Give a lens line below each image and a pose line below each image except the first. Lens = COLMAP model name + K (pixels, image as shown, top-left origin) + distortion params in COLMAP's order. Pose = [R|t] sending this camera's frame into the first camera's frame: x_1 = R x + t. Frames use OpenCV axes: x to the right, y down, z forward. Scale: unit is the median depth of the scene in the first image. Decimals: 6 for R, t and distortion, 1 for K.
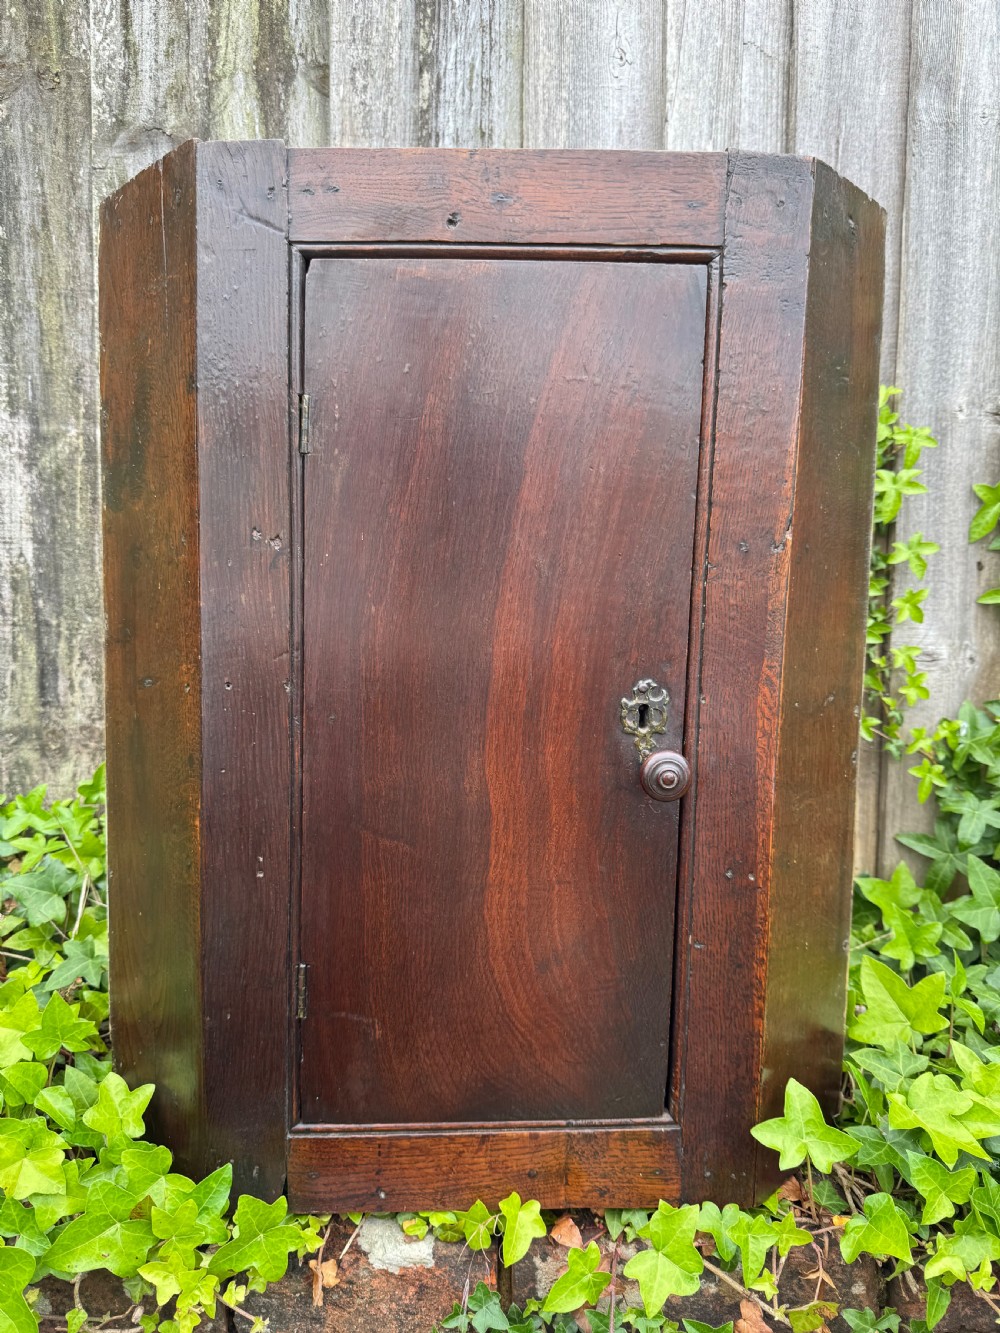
lens RADIAL K [[959.9, 0, 498.3], [0, 959.9, 671.6], [0, 0, 1]] dist [-0.037545, 0.022810]
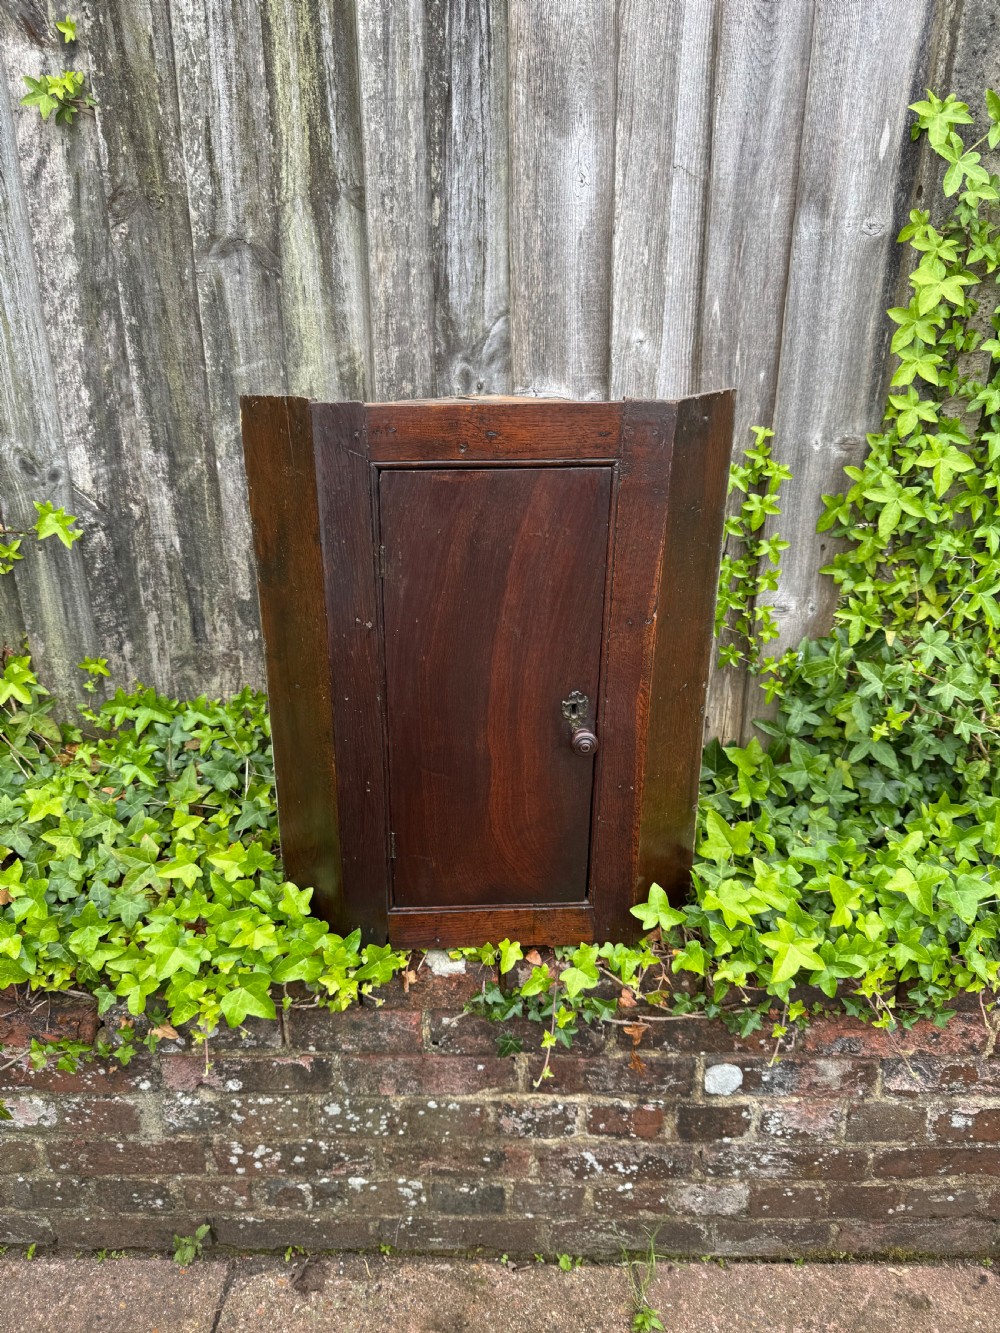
lens RADIAL K [[942.5, 0, 500.7], [0, 942.5, 664.4], [0, 0, 1]] dist [0.018255, -0.027509]
pose [[0.999889, -0.010813, -0.010259, 0.021562], [0.013259, 0.959690, 0.280746, -0.369299], [0.006810, -0.280851, 0.959727, -0.476149]]
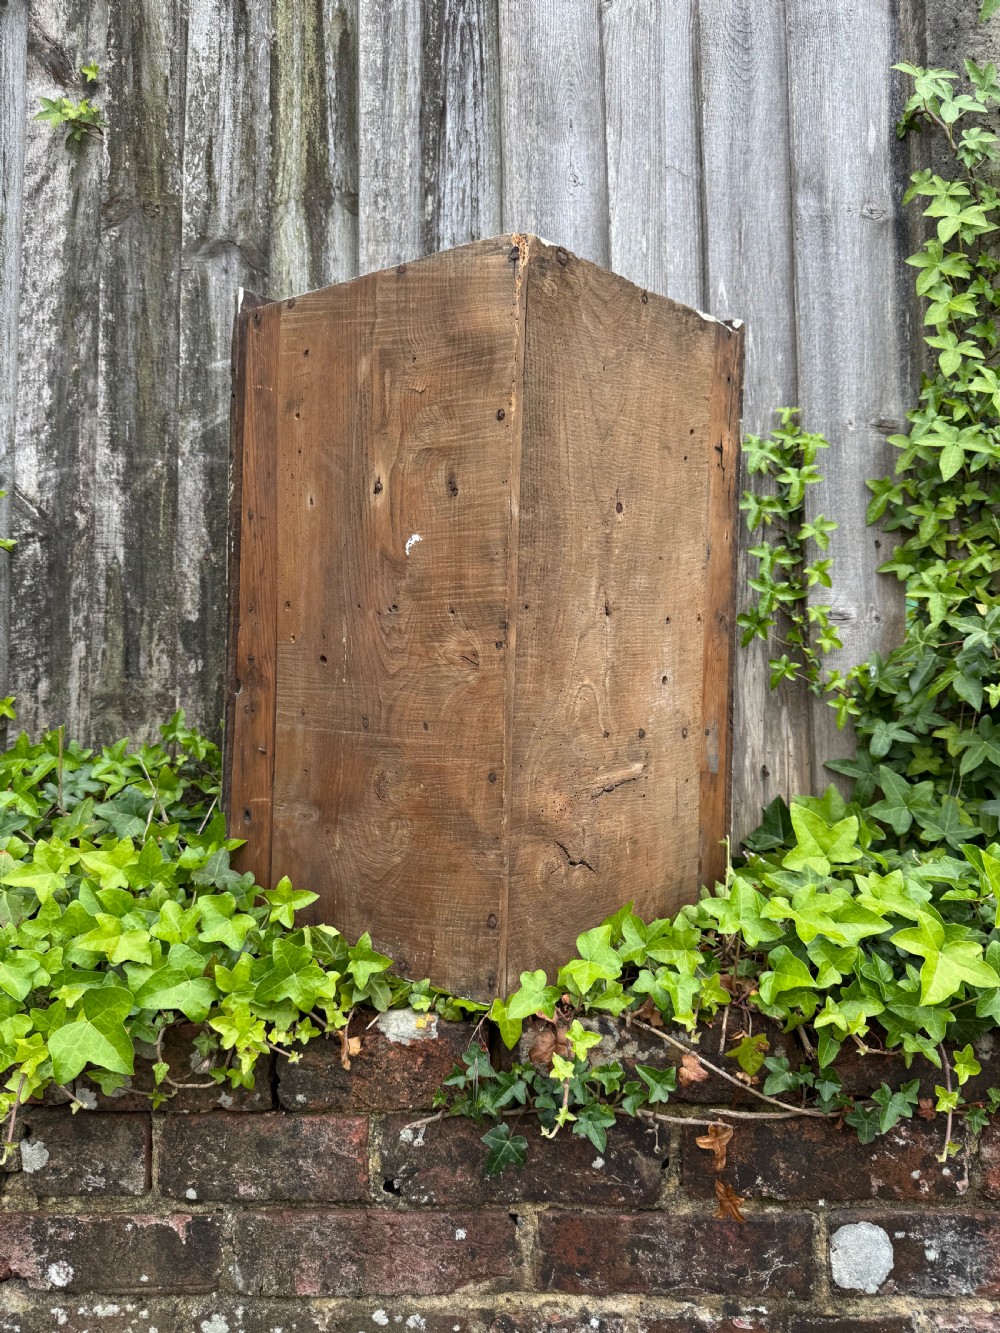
lens RADIAL K [[946.7, 0, 501.3], [0, 946.7, 667.9], [0, 0, 1]] dist [-0.003955, -0.002339]
pose [[0.999479, -0.023400, -0.022250, 0.039564], [0.019644, 0.987532, -0.156187, 0.242700], [0.025627, 0.155669, 0.987477, -0.219572]]
